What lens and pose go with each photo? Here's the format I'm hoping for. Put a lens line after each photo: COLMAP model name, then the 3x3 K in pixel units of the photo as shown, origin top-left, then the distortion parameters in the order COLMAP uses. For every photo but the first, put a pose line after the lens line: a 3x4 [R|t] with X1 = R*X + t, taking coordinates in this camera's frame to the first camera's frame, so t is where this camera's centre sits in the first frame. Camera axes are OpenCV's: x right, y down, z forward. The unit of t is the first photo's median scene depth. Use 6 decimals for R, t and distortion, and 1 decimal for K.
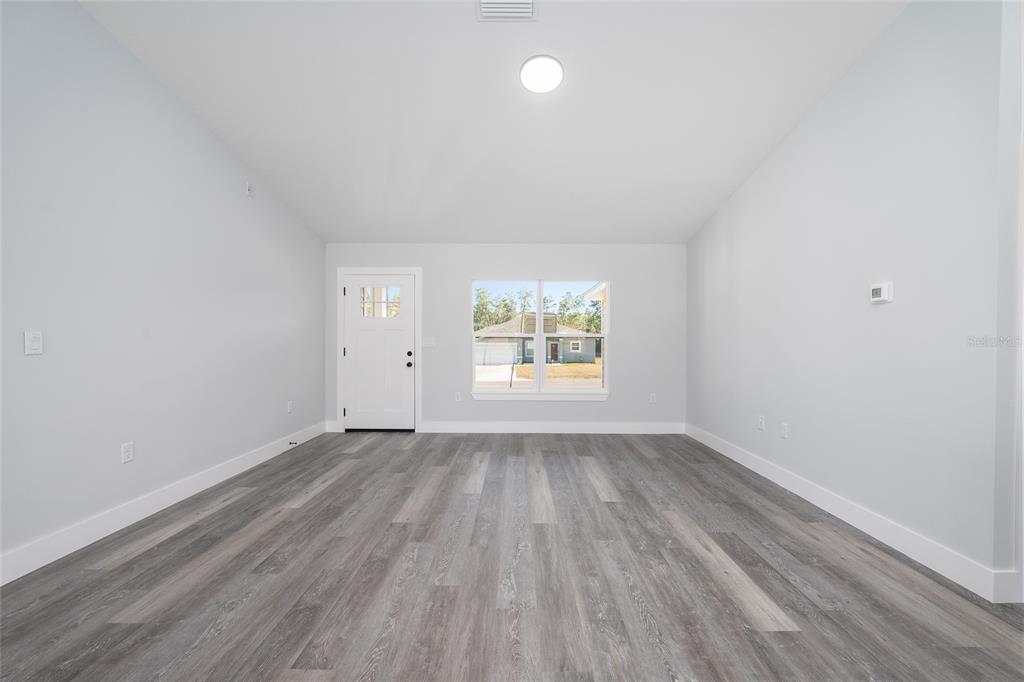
lens RADIAL K [[413.2, 0, 522.8], [0, 413.2, 338.2], [0, 0, 1]] dist [-0.031331, 0.007436]
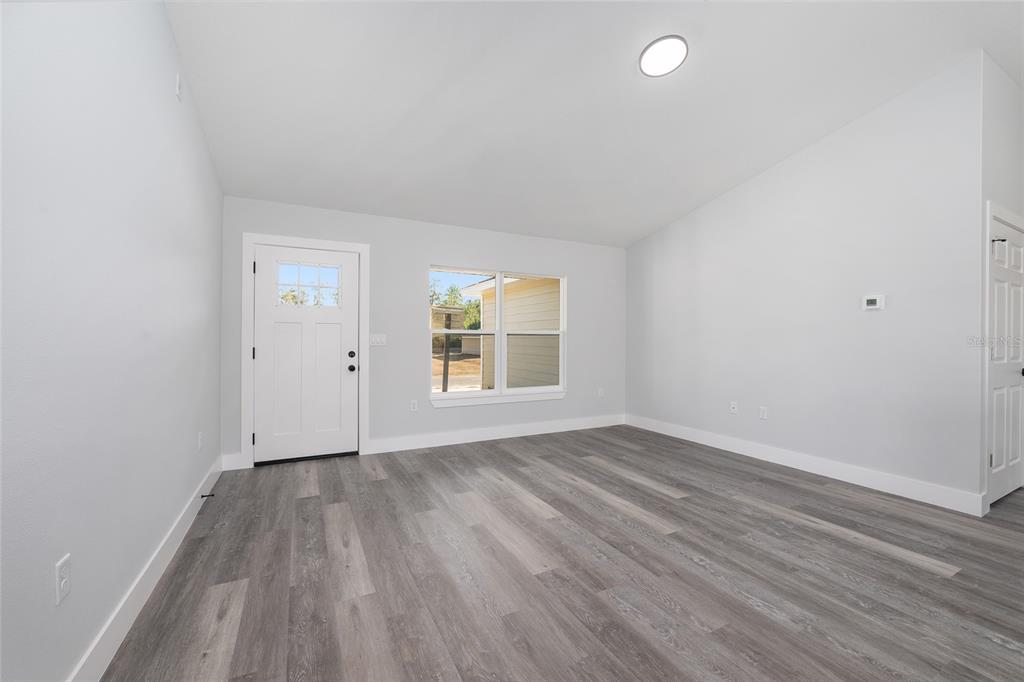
lens RADIAL K [[413.2, 0, 525.0], [0, 413.2, 337.1], [0, 0, 1]] dist [-0.031331, 0.007436]
pose [[0.885044, 0.002417, 0.465500, -0.663819], [-0.004992, 0.999978, 0.004300, 0.000122], [-0.465480, -0.006130, 0.885037, 0.317640]]
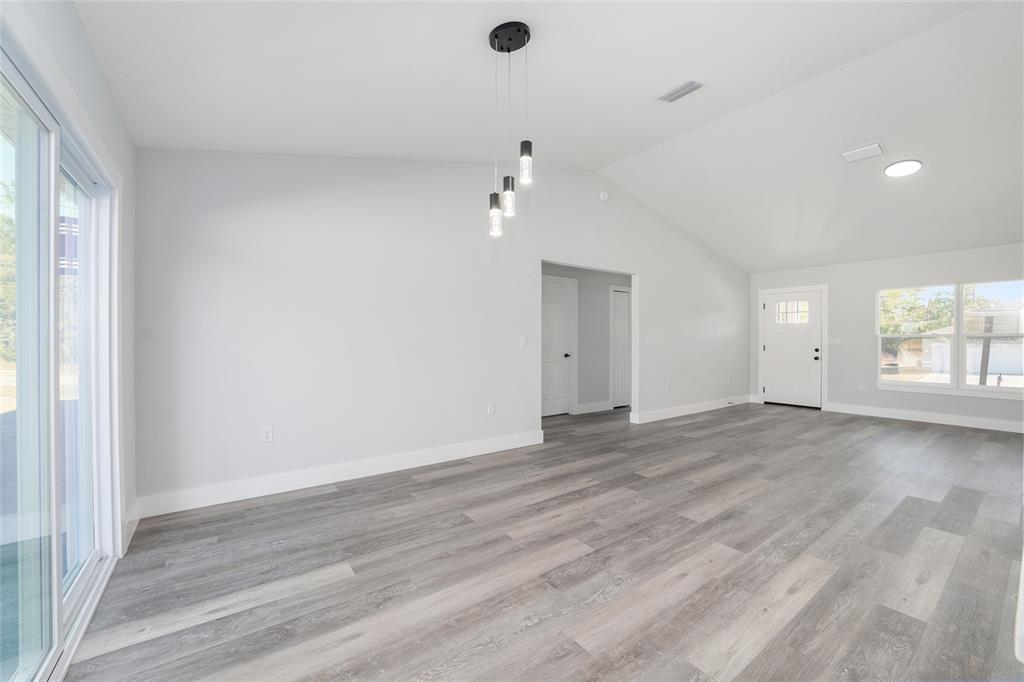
lens RADIAL K [[413.2, 0, 507.5], [0, 413.2, 345.5], [0, 0, 1]] dist [-0.031331, 0.007436]
pose [[0.577782, 0.005552, -0.816173, 0.418658], [0.006496, 0.999914, 0.011400, 0.001765], [0.816166, -0.011889, 0.577696, -1.089594]]
